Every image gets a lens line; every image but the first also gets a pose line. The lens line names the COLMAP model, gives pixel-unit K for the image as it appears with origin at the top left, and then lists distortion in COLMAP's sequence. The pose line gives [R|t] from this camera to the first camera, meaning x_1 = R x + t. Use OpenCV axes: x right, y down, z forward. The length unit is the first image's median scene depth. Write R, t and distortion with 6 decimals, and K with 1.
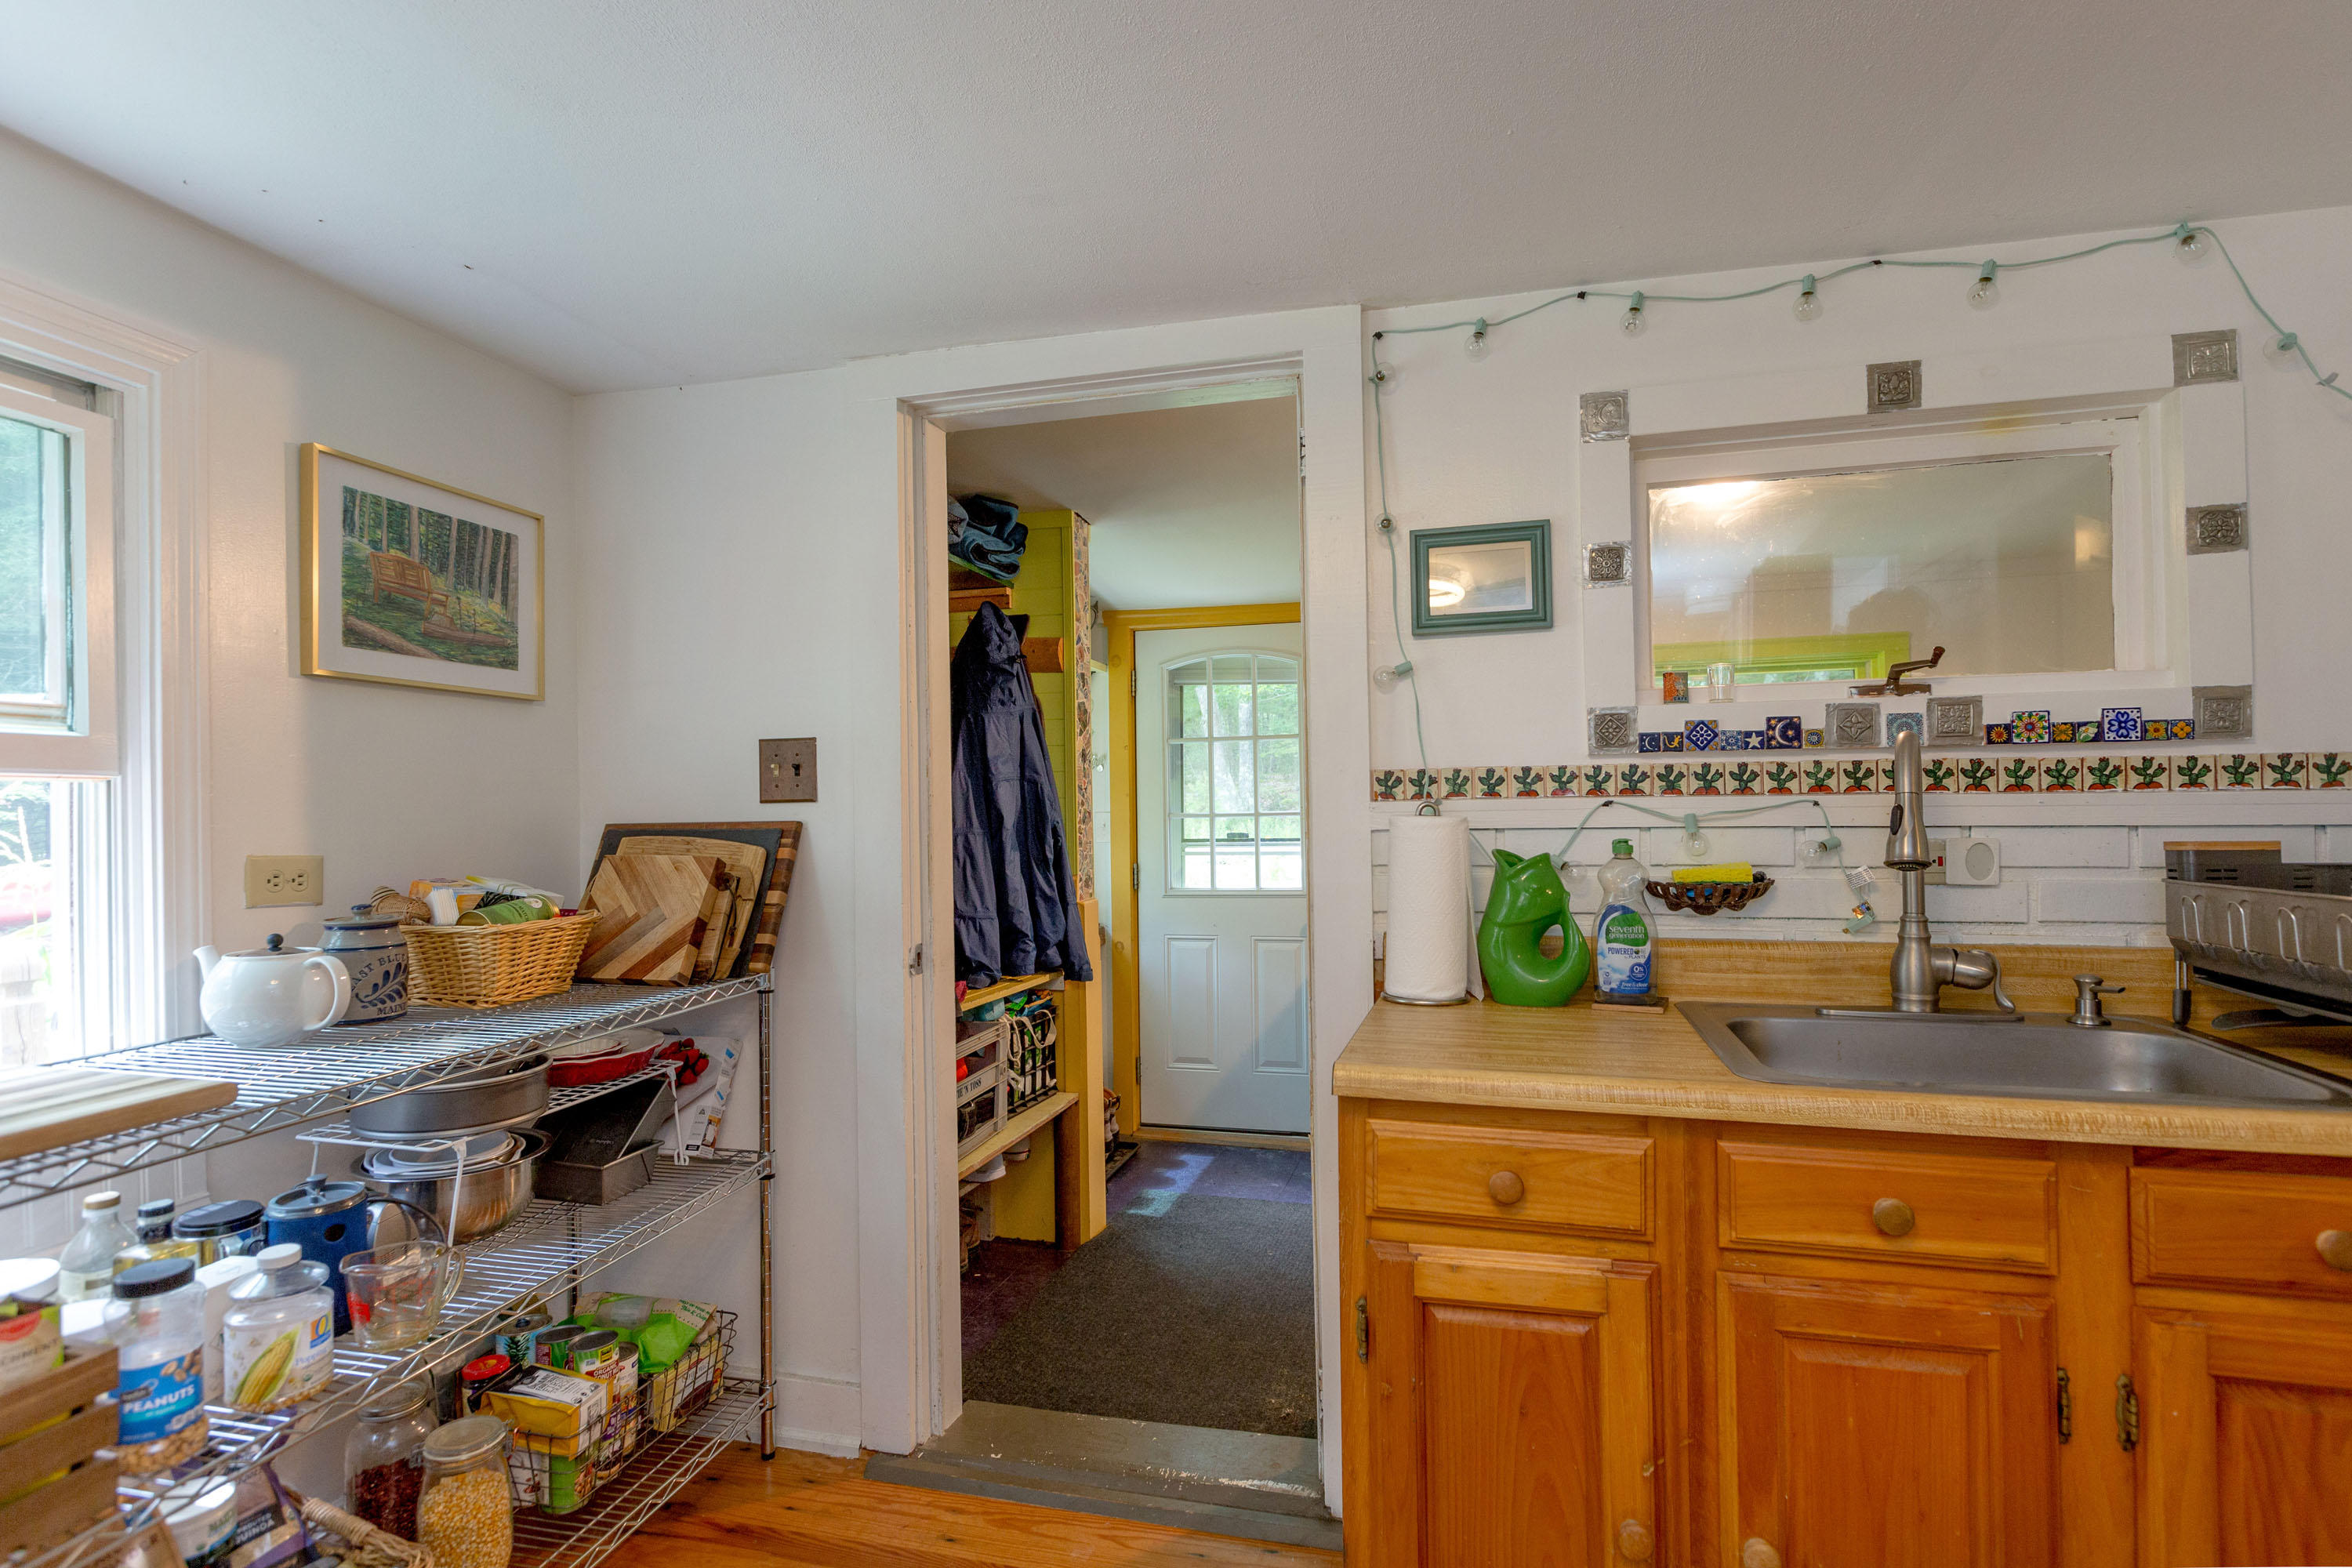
lens RADIAL K [[1133.8, 0, 1172.2], [0, 1133.8, 793.2], [0, 0, 1]] dist [0.001360, 0.001180]
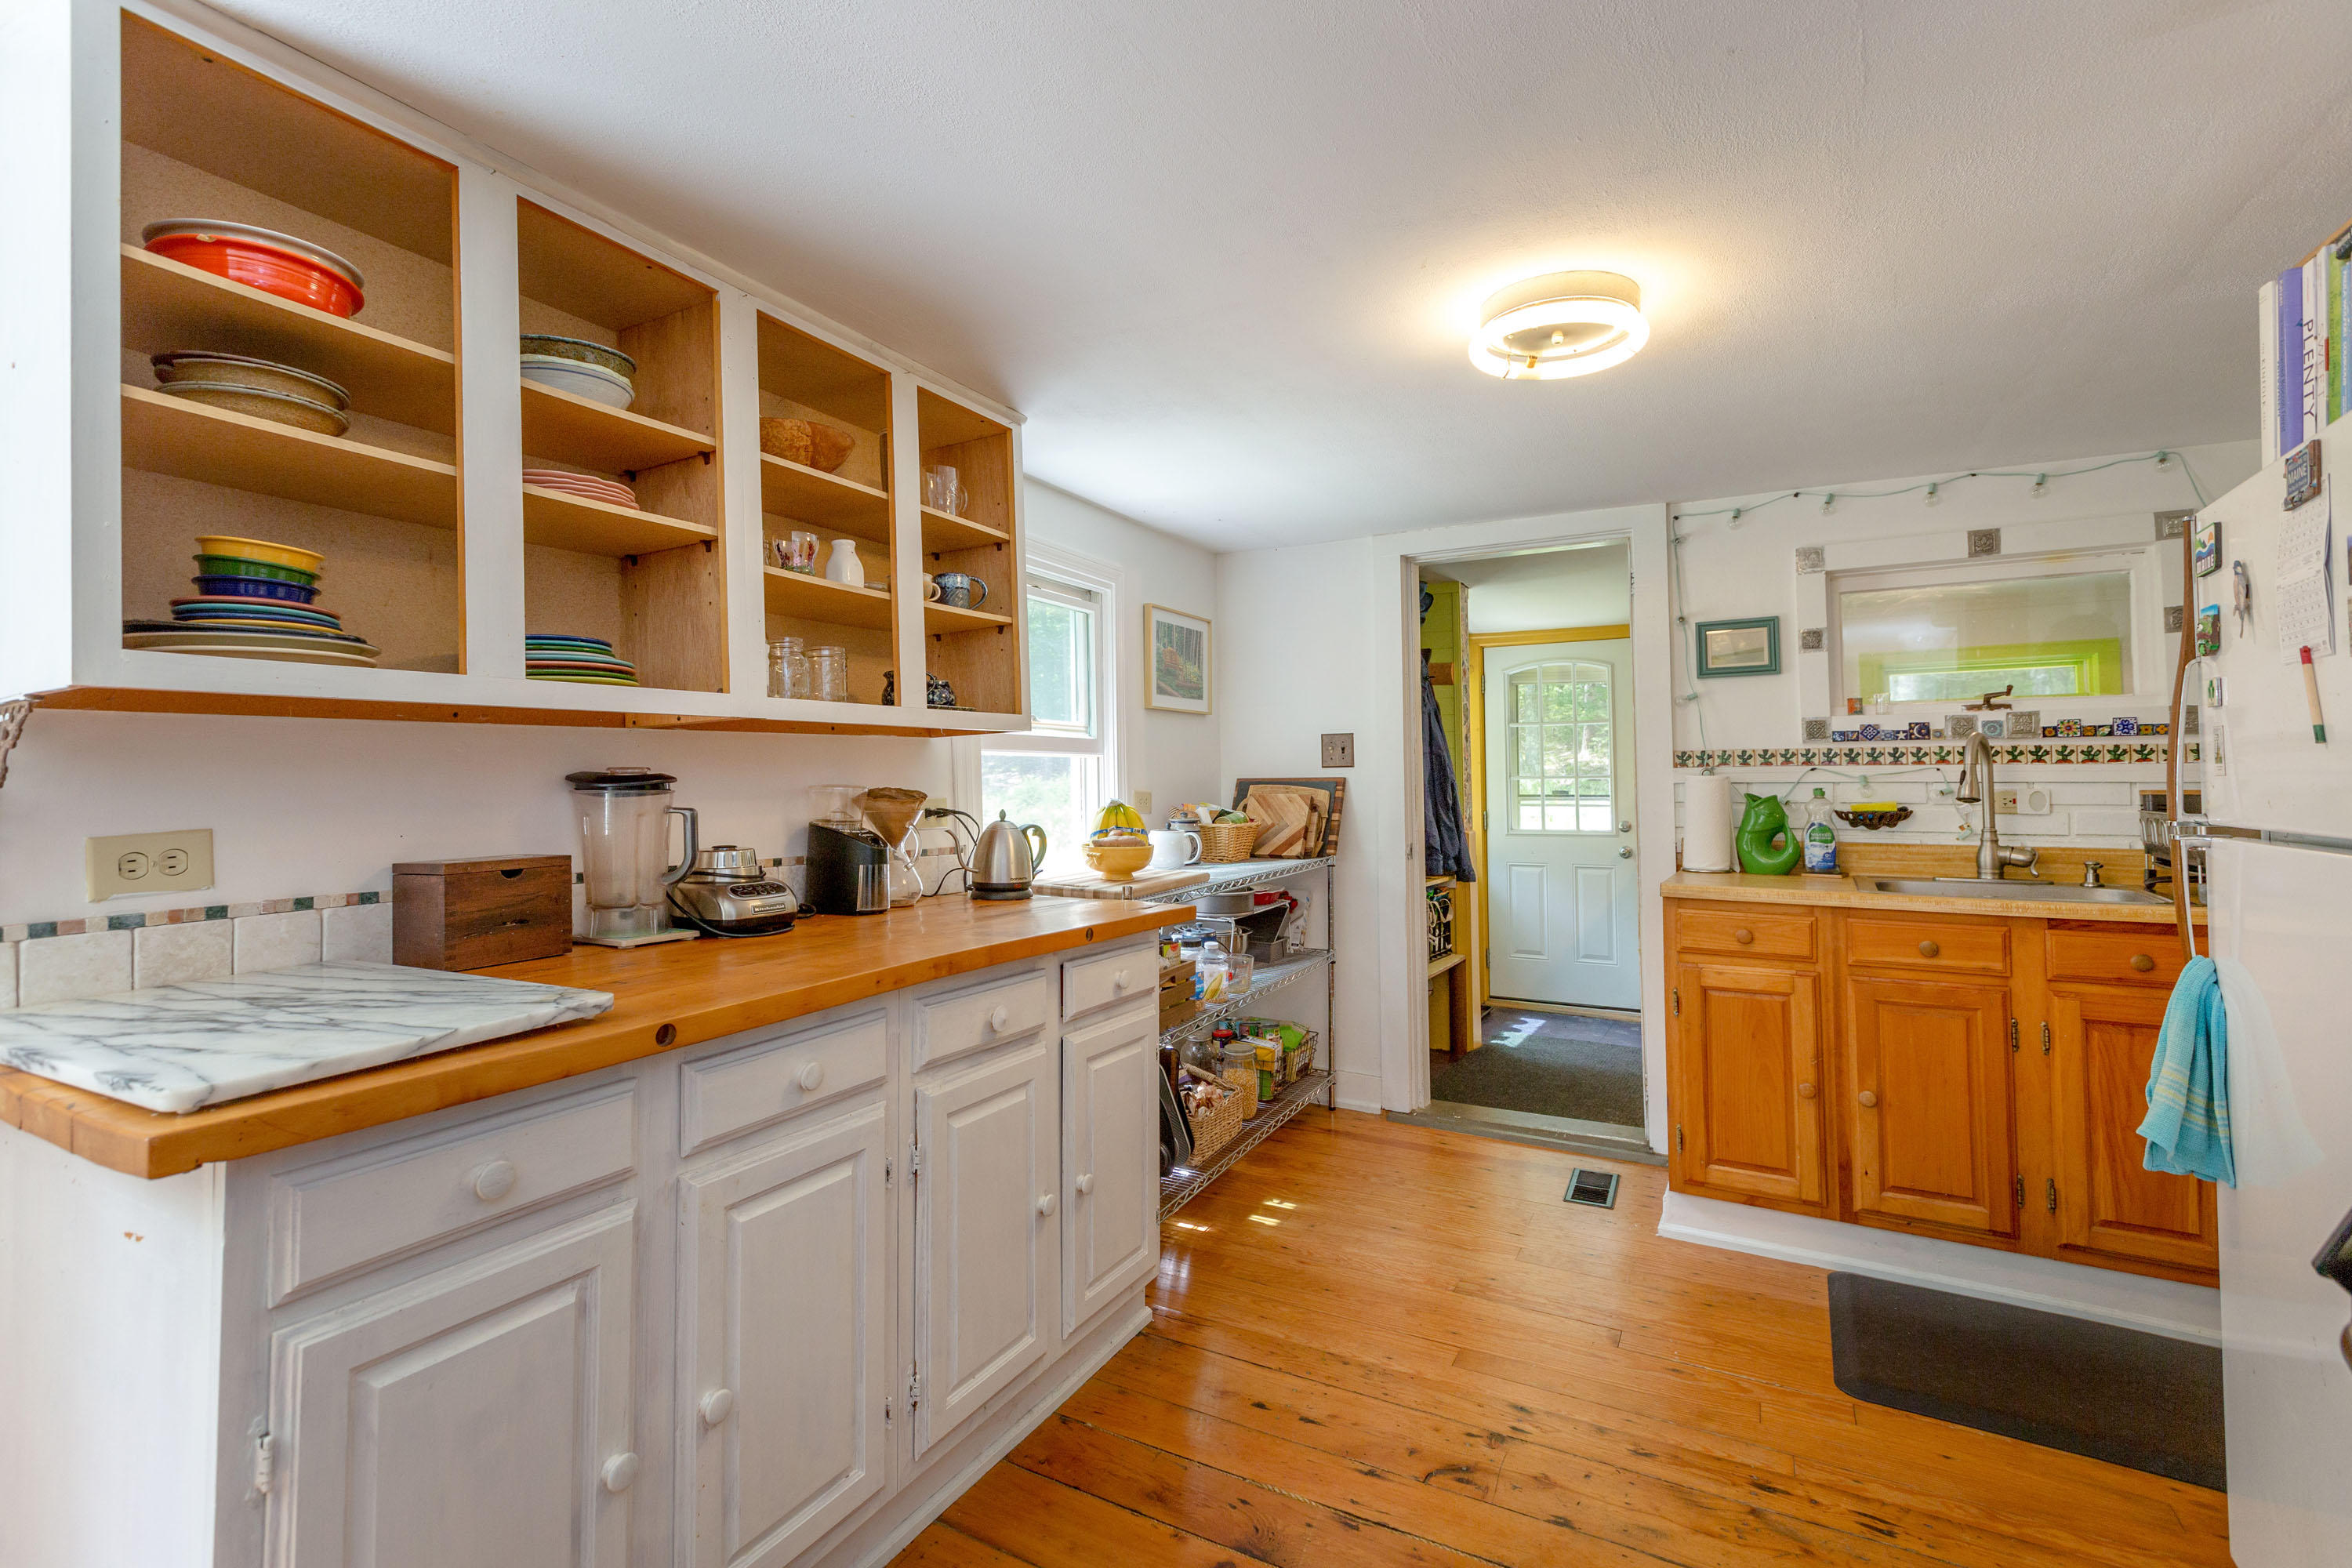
lens RADIAL K [[1059.6, 0, 1170.6], [0, 1059.6, 744.6], [0, 0, 1]] dist [0.002632, 0.001776]
pose [[0.968258, -0.002661, -0.249940, -0.200978], [-0.001100, 0.999888, -0.014907, -0.003915], [0.249952, 0.014709, 0.968147, -0.946748]]
